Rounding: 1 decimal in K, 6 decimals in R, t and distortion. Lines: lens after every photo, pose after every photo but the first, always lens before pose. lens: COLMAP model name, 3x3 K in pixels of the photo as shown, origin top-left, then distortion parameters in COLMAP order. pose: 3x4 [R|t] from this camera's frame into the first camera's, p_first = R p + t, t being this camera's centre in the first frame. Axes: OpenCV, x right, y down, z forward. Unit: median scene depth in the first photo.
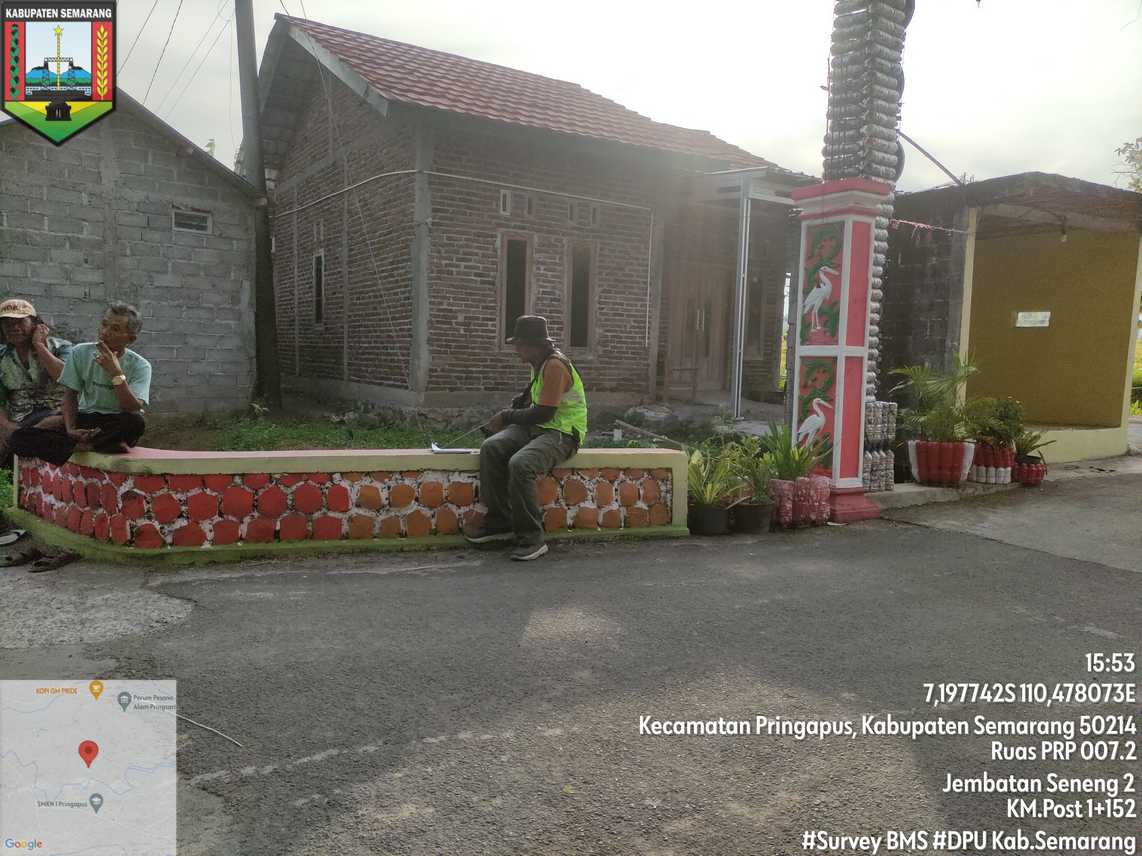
lens RADIAL K [[852.3, 0, 572.2], [0, 852.3, 427.5], [0, 0, 1]] dist [0.058417, -0.052655]
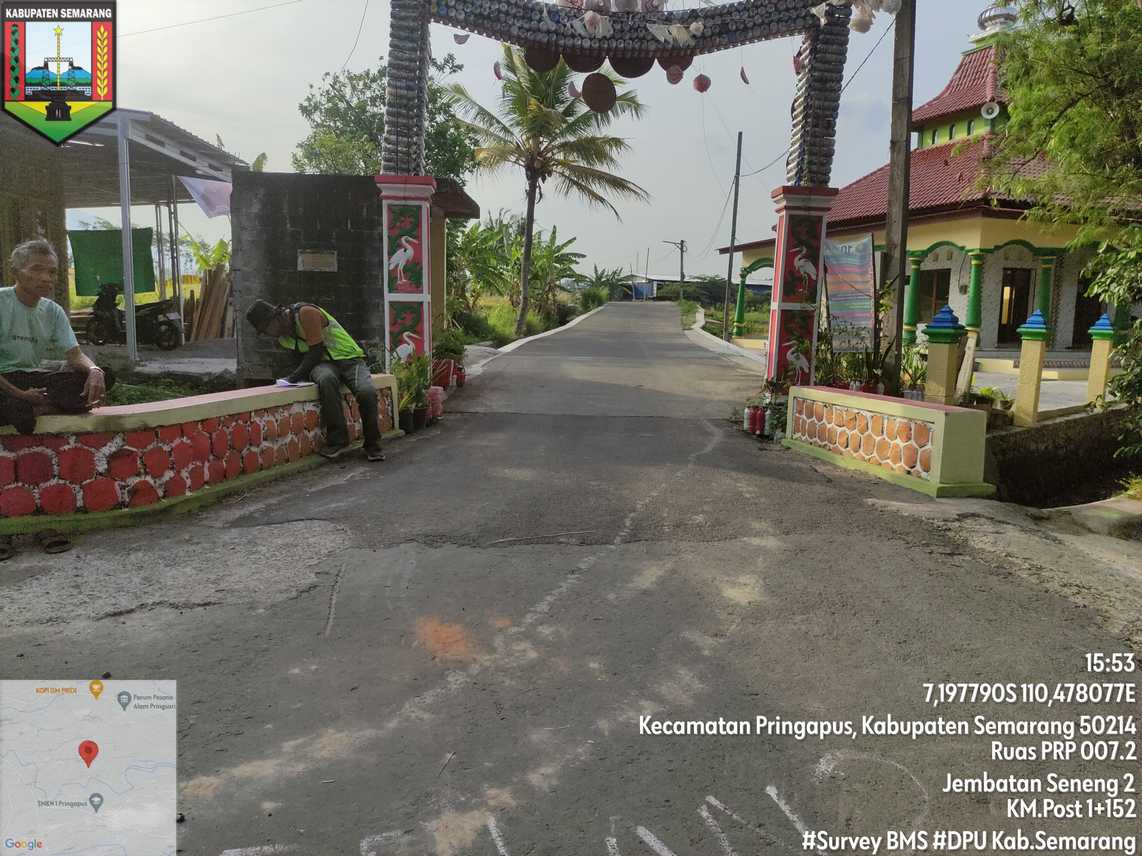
lens RADIAL K [[852.3, 0, 567.7], [0, 852.3, 433.2], [0, 0, 1]] dist [0.058417, -0.052655]
pose [[0.496714, -0.134772, 0.857386, -1.278140], [0.066107, 0.990875, 0.117456, -0.027150], [-0.865393, -0.001663, 0.501091, 0.123274]]
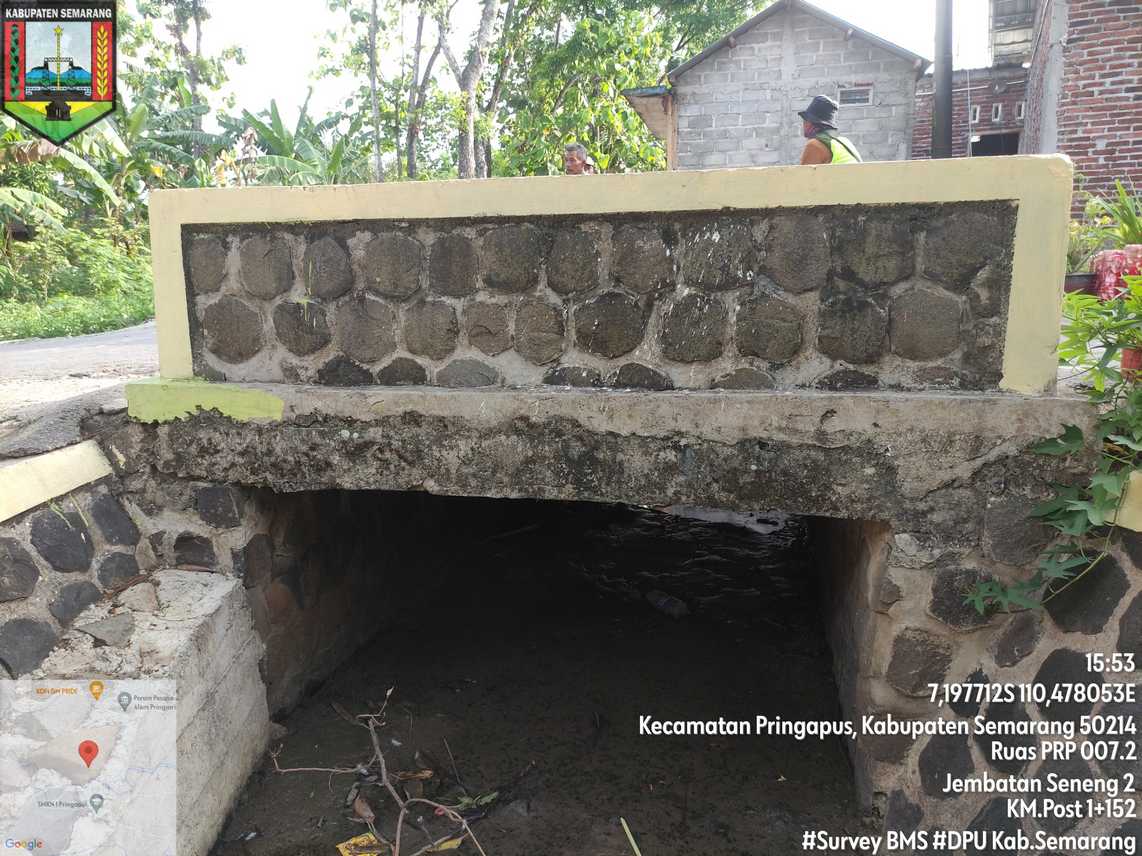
lens RADIAL K [[852.3, 0, 574.6], [0, 852.3, 431.0], [0, 0, 1]] dist [0.058417, -0.052655]
pose [[0.526812, 0.119843, -0.841491, 0.360559], [-0.048683, 0.992639, 0.110891, 0.087952], [0.848586, -0.017452, 0.528769, 0.072500]]
